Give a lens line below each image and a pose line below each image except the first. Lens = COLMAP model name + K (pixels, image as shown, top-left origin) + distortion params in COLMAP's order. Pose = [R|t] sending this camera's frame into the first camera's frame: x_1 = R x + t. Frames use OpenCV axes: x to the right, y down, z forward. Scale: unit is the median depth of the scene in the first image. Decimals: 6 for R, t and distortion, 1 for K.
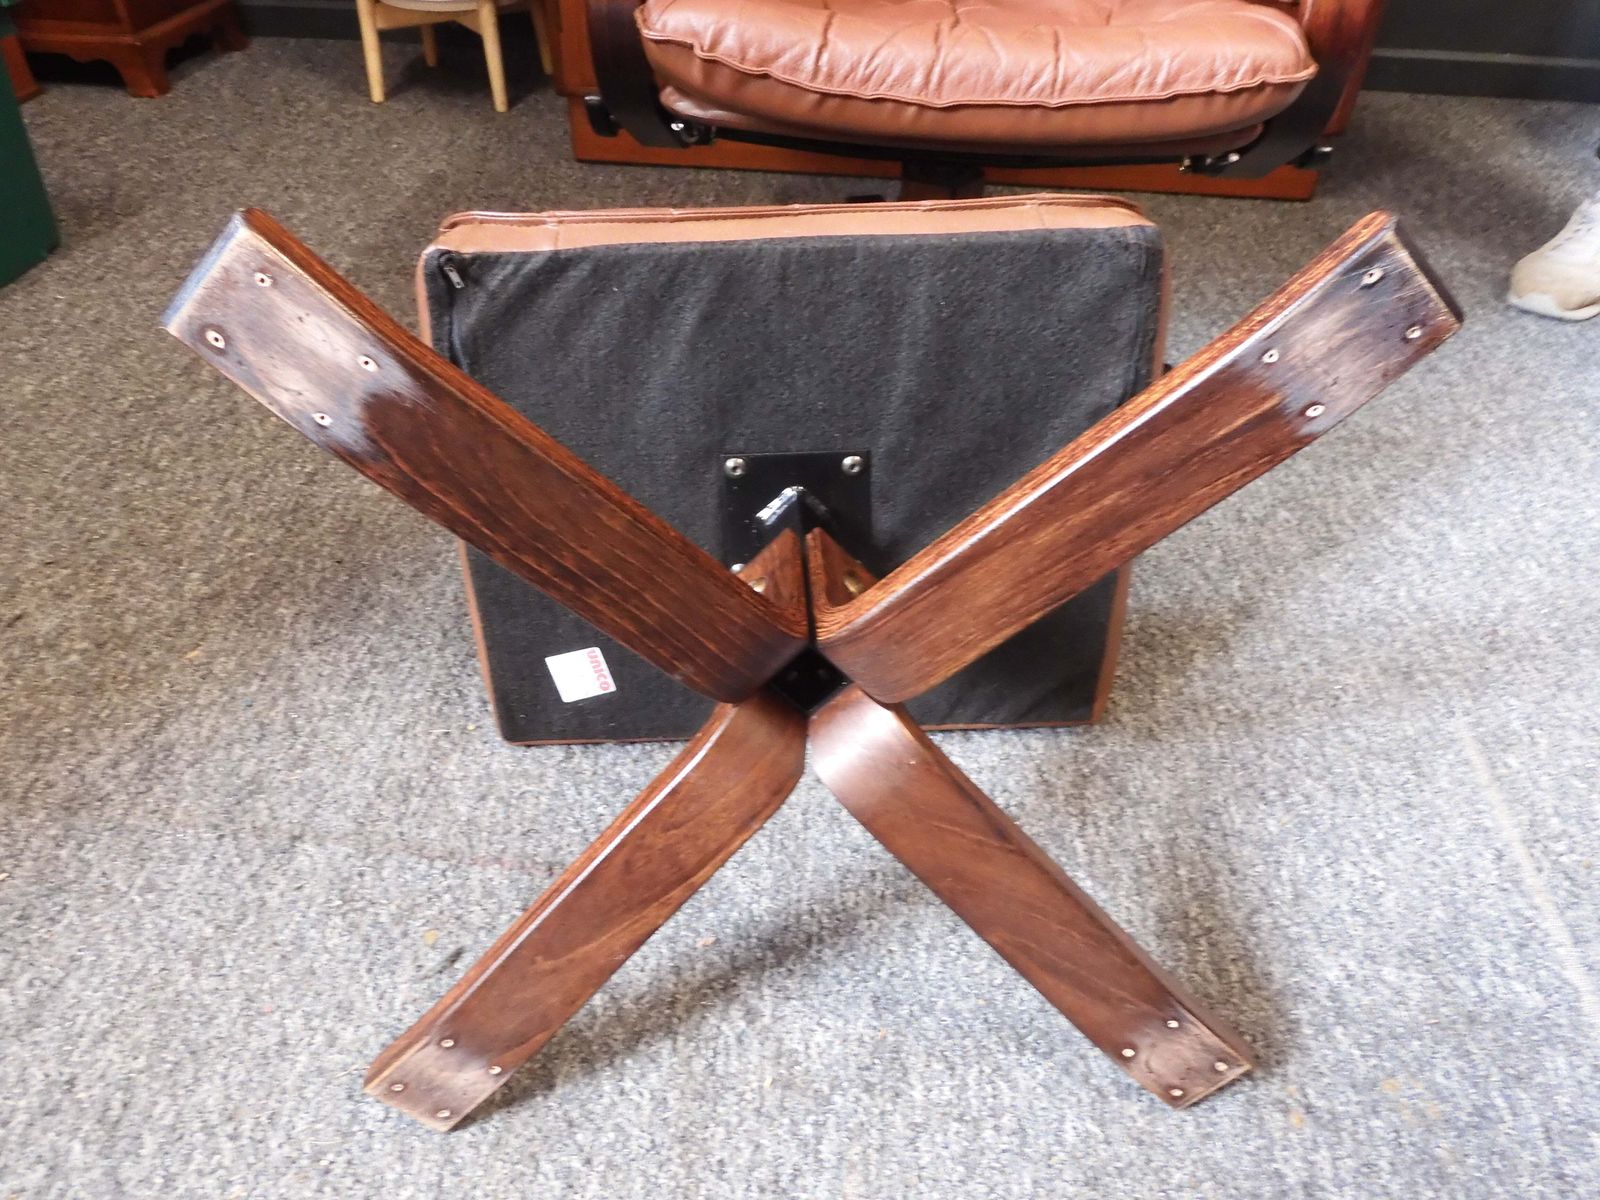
lens RADIAL K [[1091.5, 0, 800.1], [0, 1091.5, 607.4], [0, 0, 1]] dist [-0.007352, -0.005240]
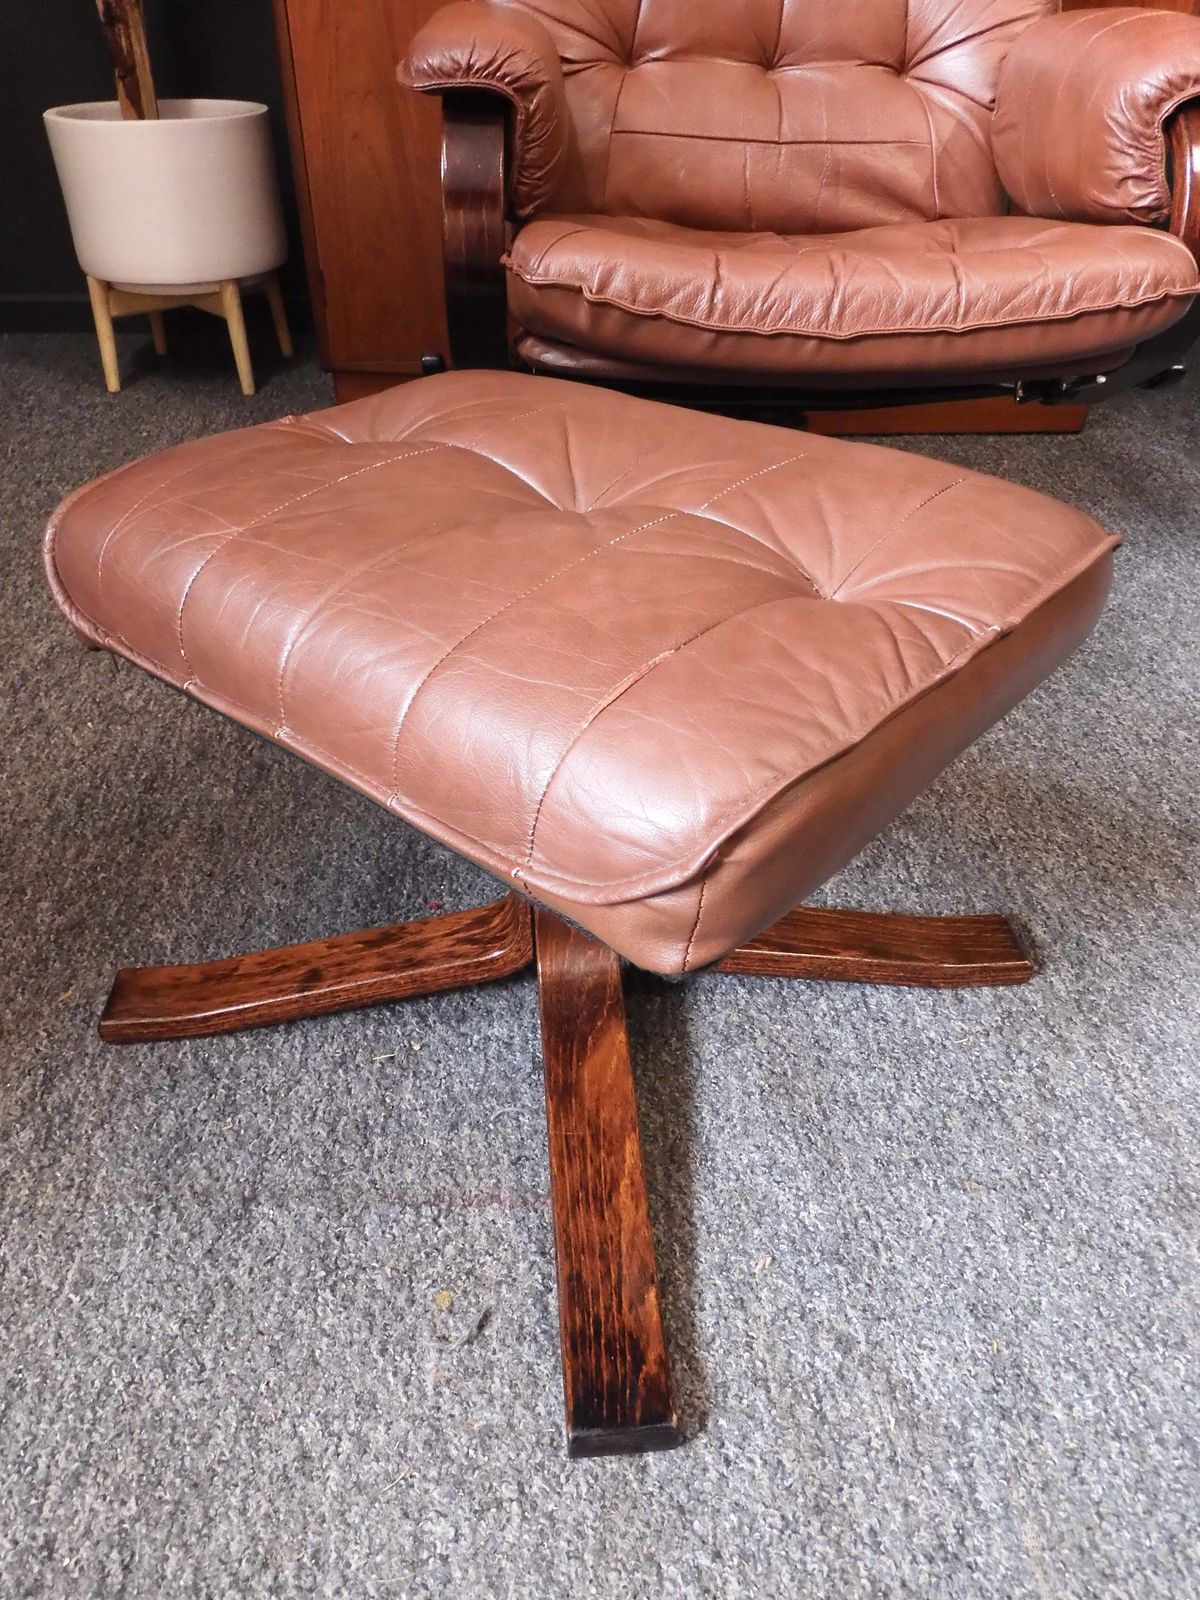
lens RADIAL K [[1109.5, 0, 600.0], [0, 1109.5, 800.0], [0, 0, 1]] dist [-0.011010, -0.001940]
pose [[0.992007, -0.089608, 0.088835, -0.246260], [0.095848, 0.993025, -0.068656, -0.012527], [-0.082064, 0.076622, 0.993677, 0.099222]]
